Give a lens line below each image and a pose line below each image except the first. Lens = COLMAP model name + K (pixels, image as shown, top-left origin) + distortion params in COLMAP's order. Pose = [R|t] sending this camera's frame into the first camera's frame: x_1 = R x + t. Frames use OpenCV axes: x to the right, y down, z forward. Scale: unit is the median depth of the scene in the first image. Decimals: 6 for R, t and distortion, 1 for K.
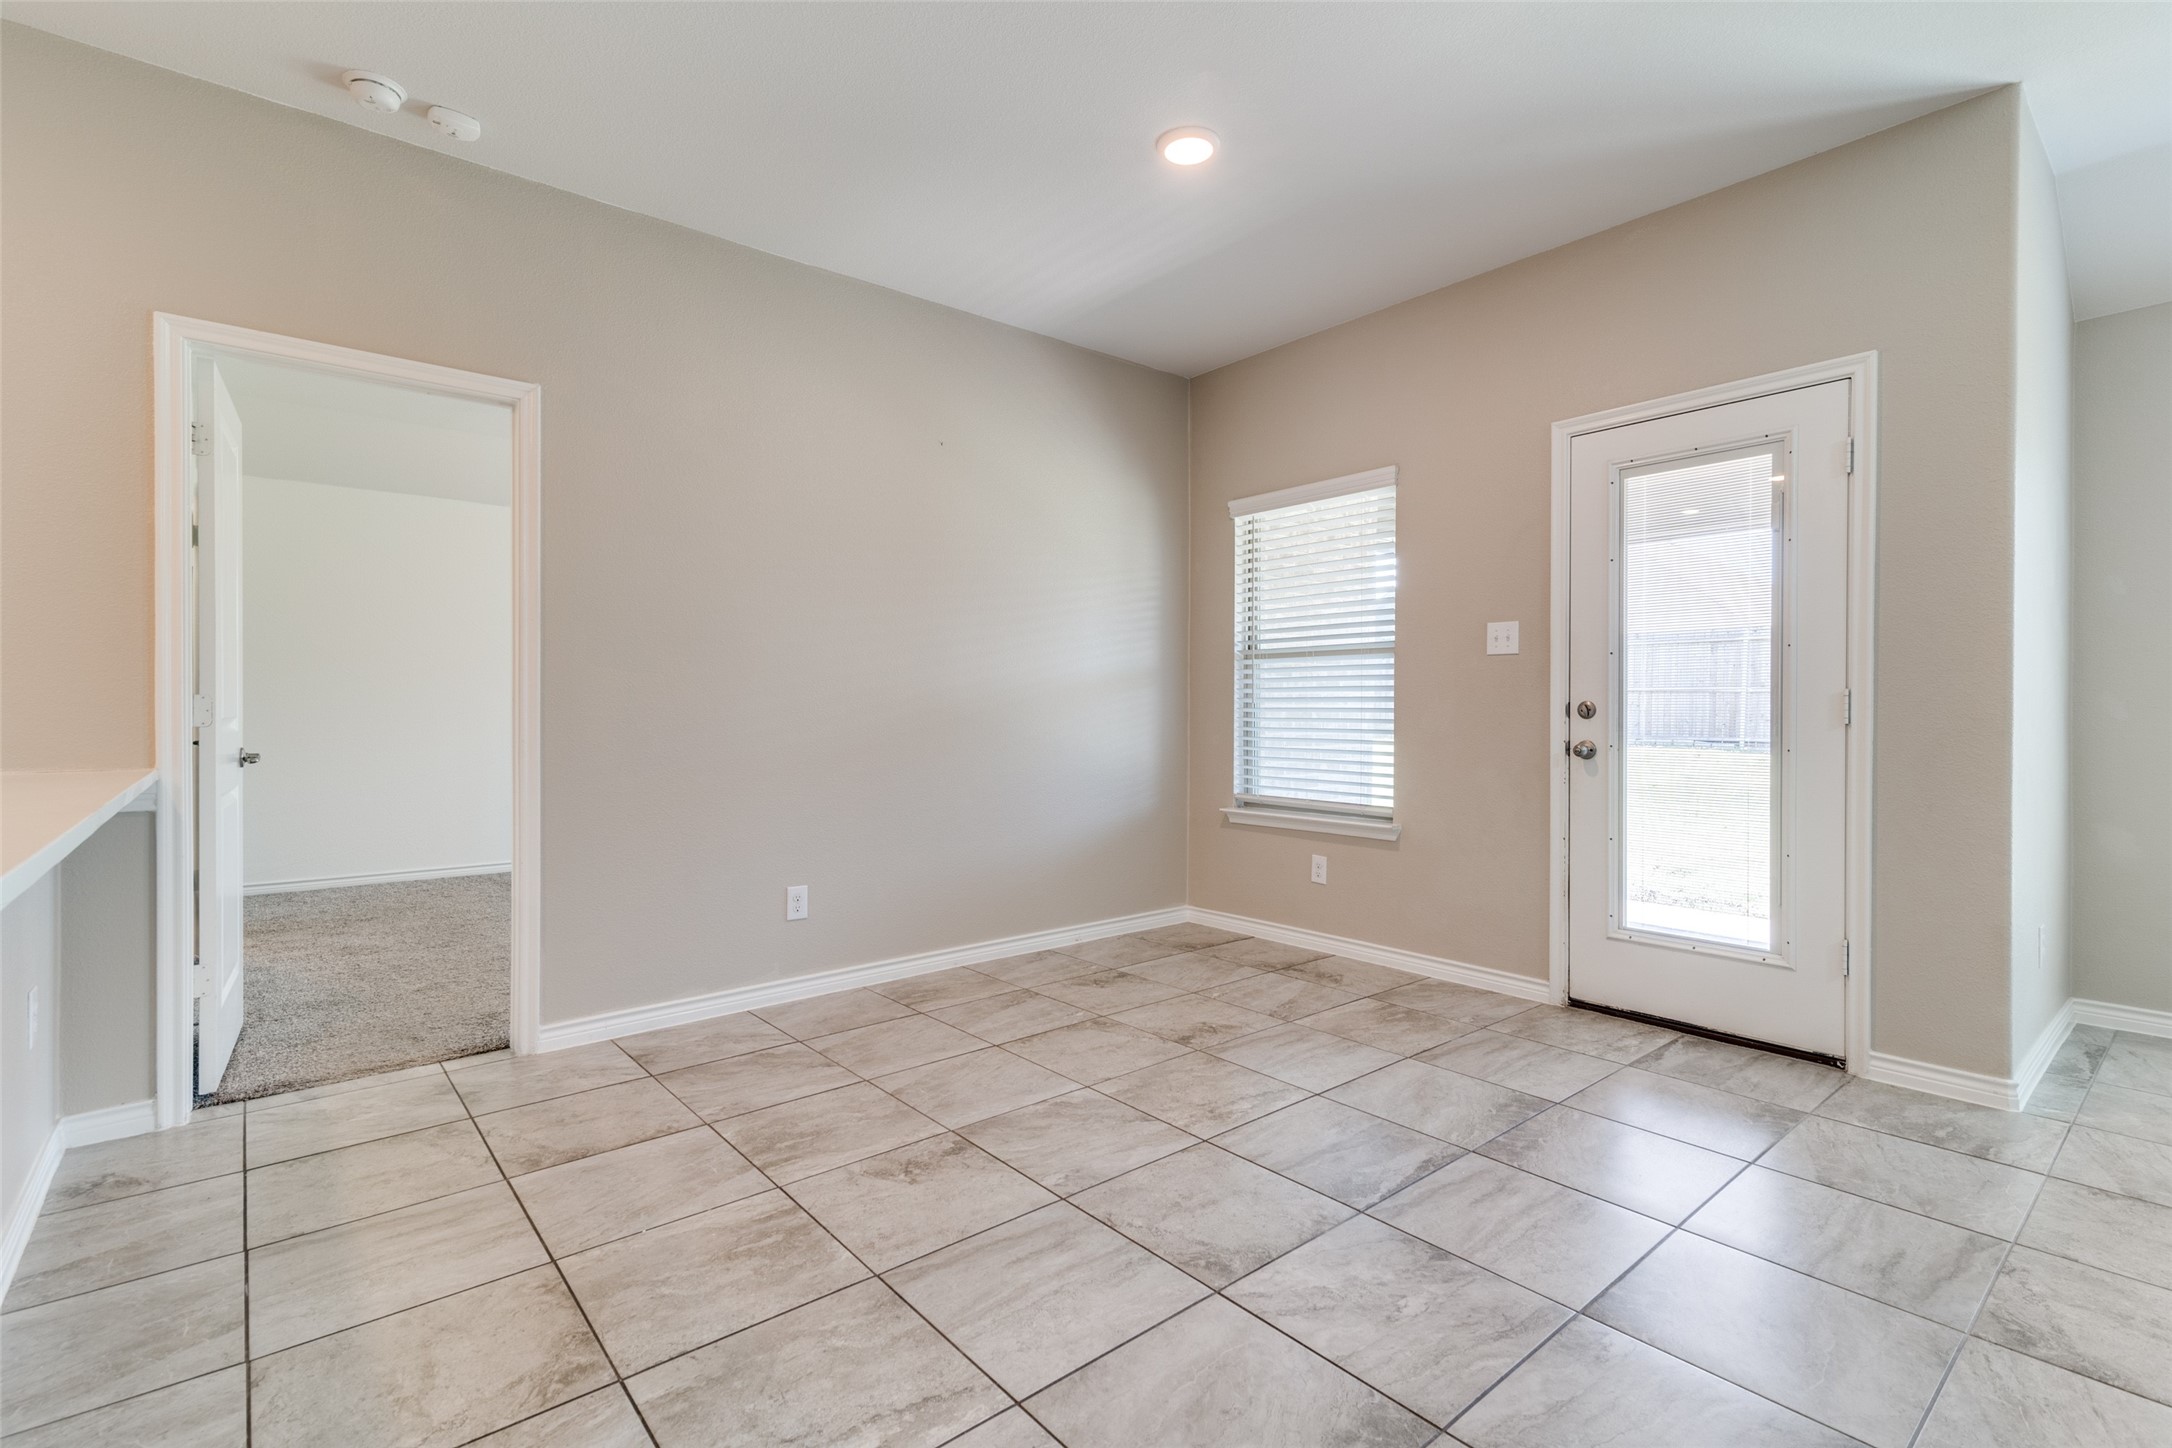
lens RADIAL K [[996.2, 0, 1082.4], [0, 996.2, 720.3], [0, 0, 1]] dist [0.025095, -0.013045]
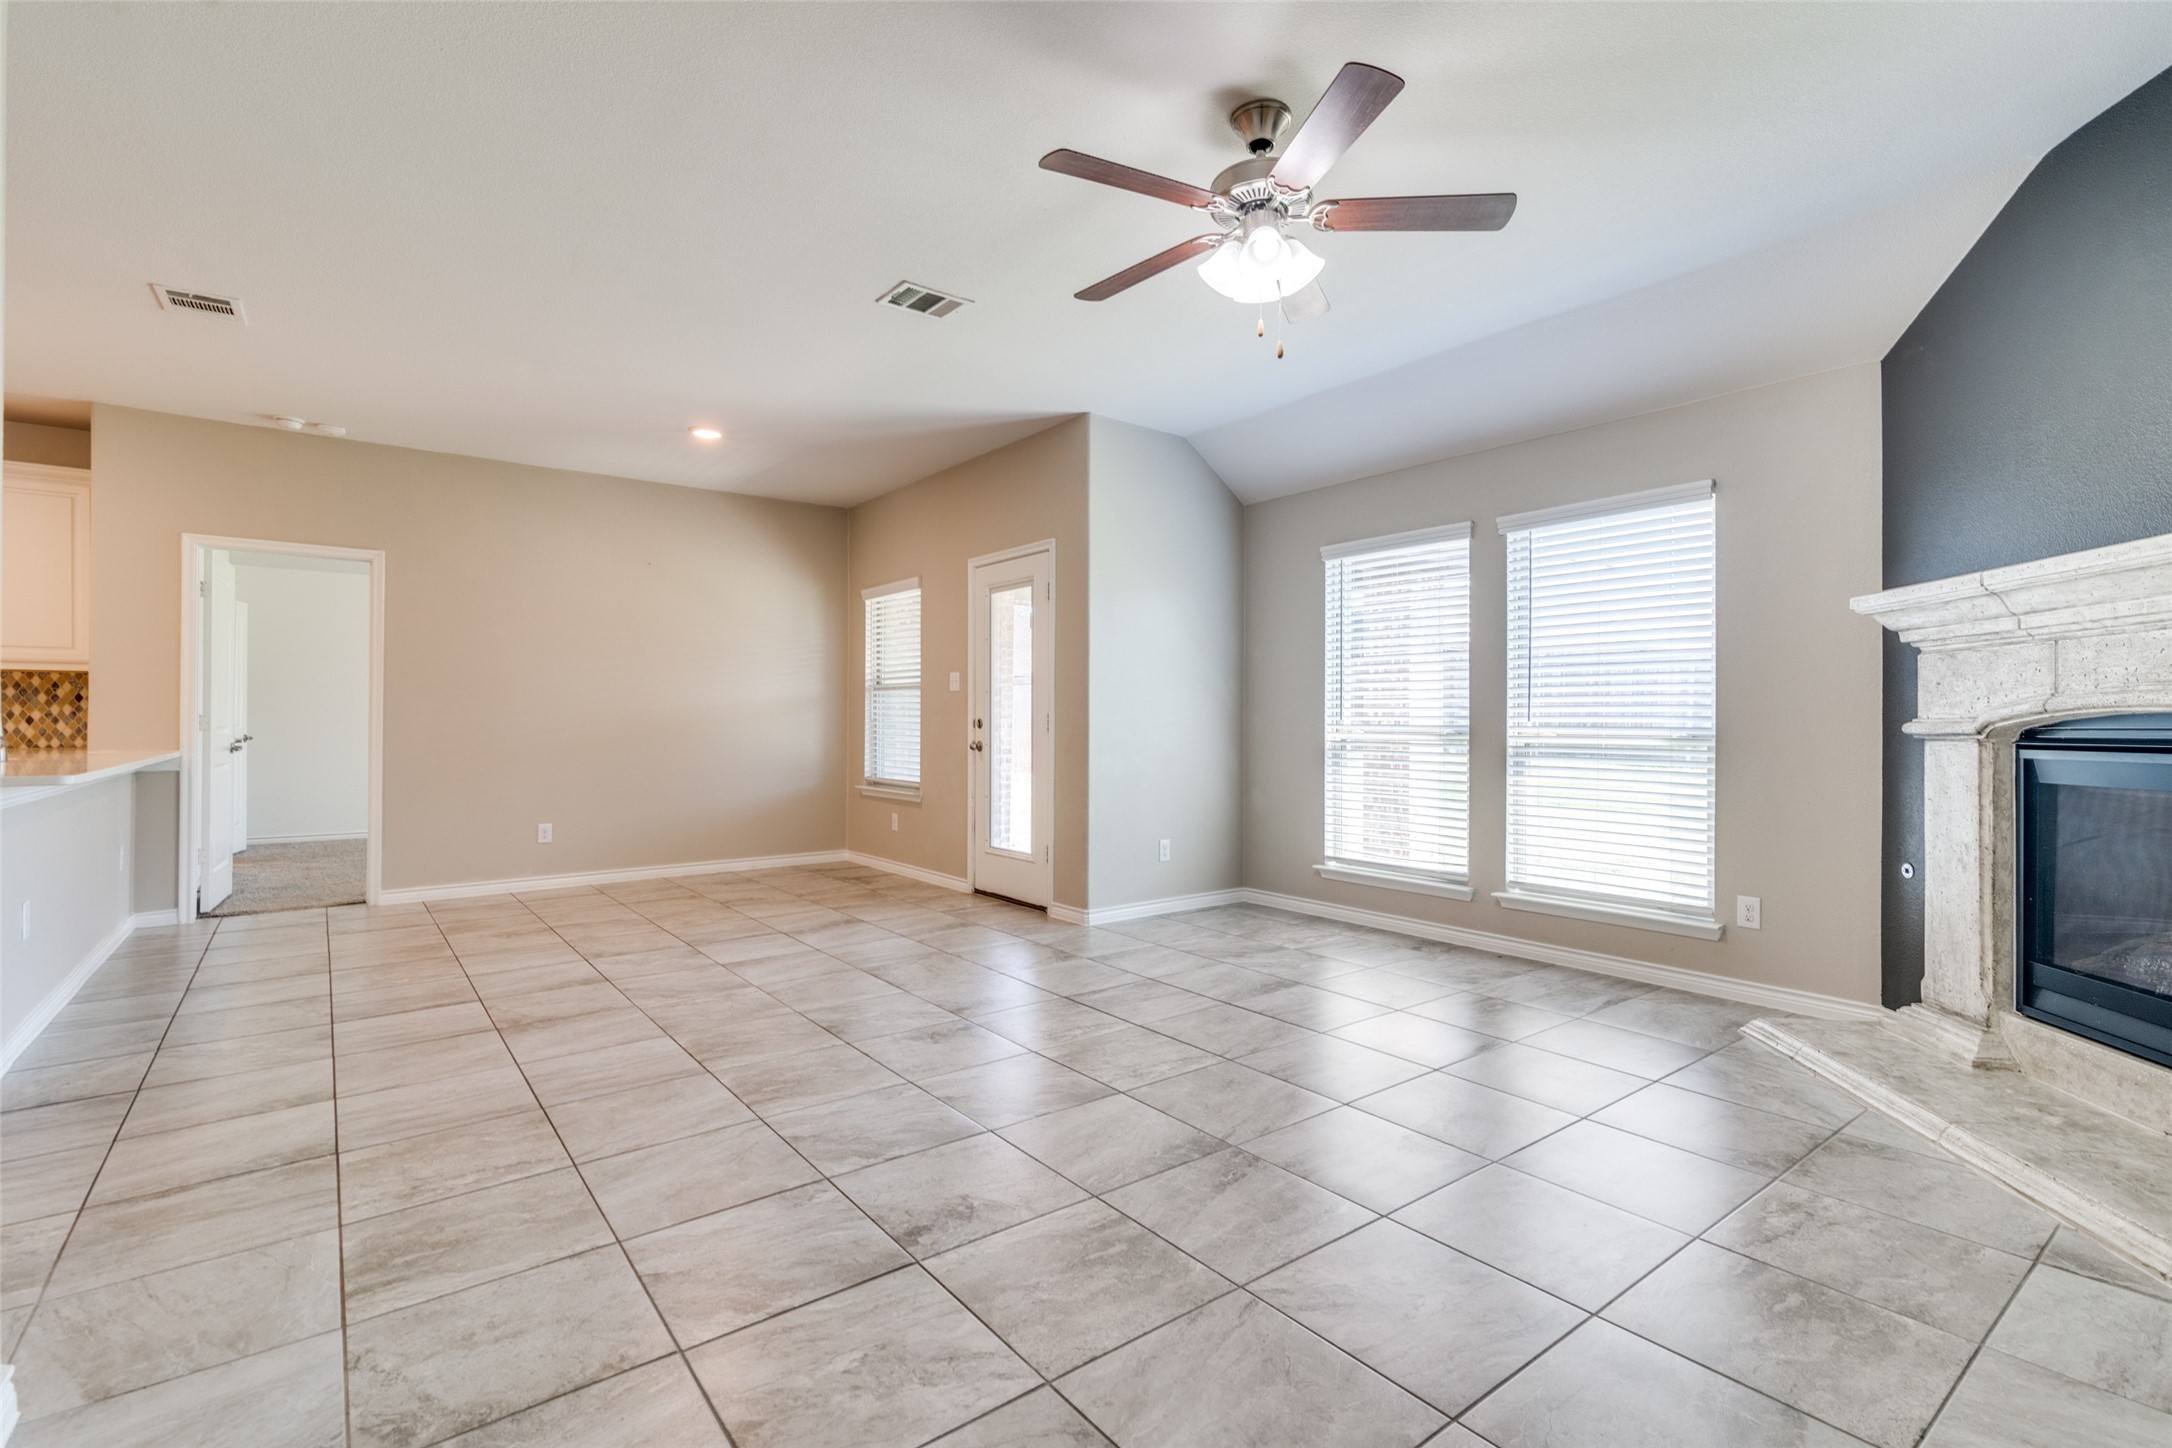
lens RADIAL K [[972.8, 0, 1086.0], [0, 972.8, 724.0], [0, 0, 1]] dist [0.004446, -0.000200]
pose [[0.999332, 0.001084, -0.036542, 0.796503], [-0.001402, 0.999961, -0.008694, 0.005650], [0.036532, 0.008739, 0.999294, -0.736302]]
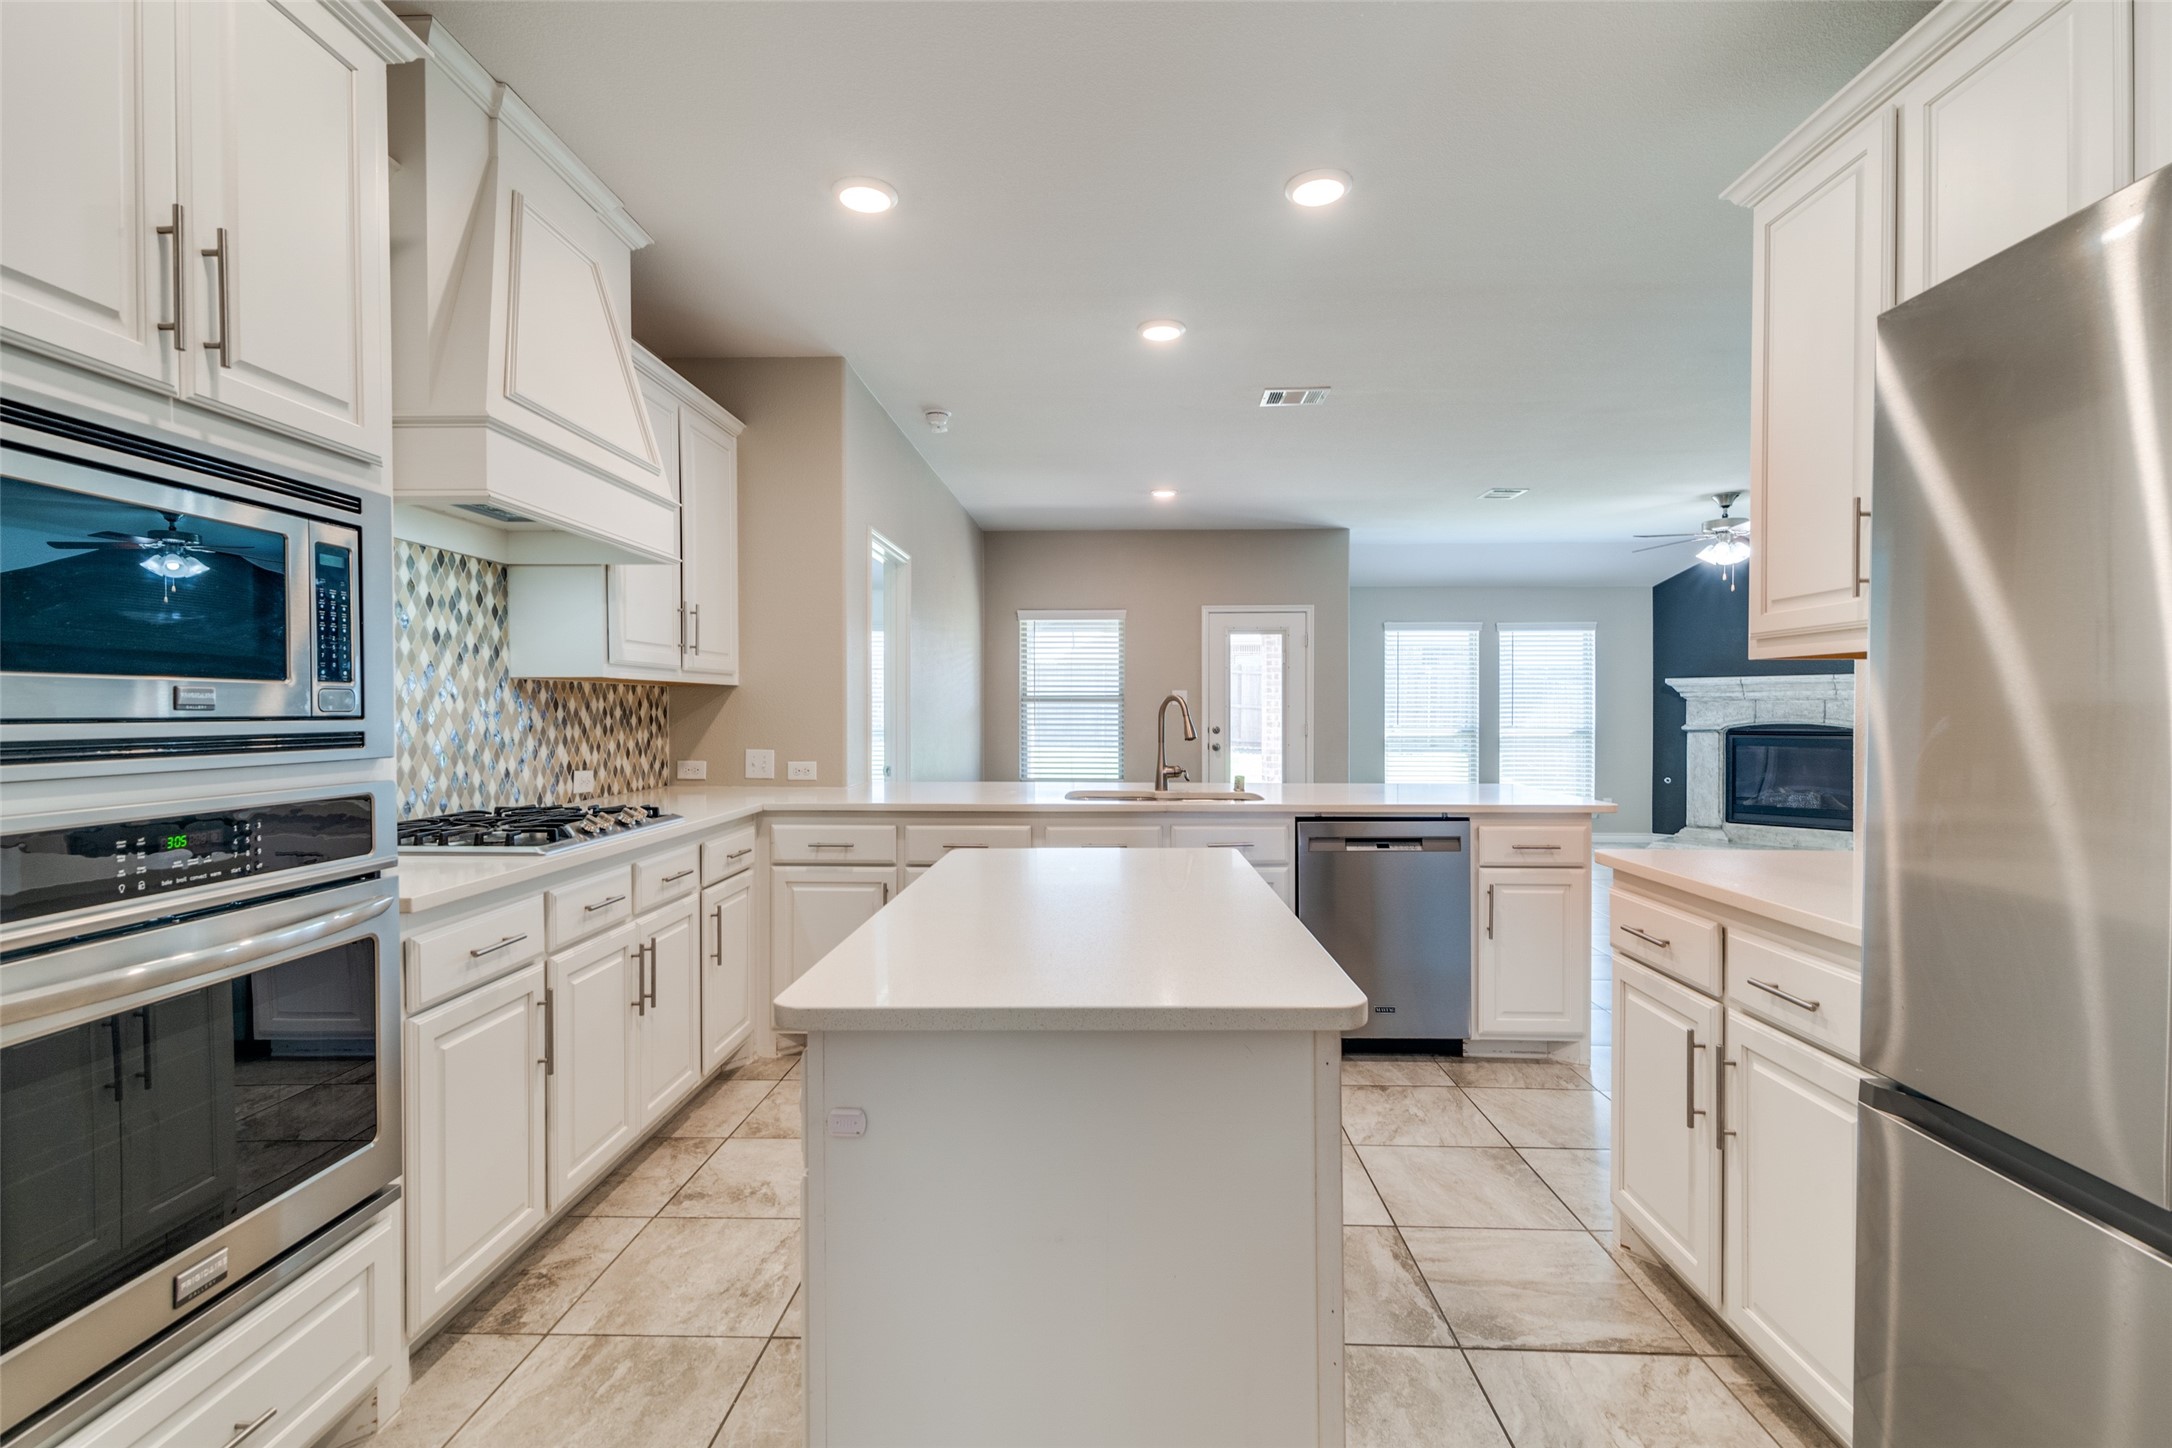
lens RADIAL K [[996.2, 0, 1082.4], [0, 996.2, 720.3], [0, 0, 1]] dist [0.025095, -0.013045]
pose [[0.670723, -0.010020, 0.741641, -1.530932], [0.010703, 0.999935, 0.003831, -0.048202], [-0.741631, 0.005368, 0.670787, -0.358312]]
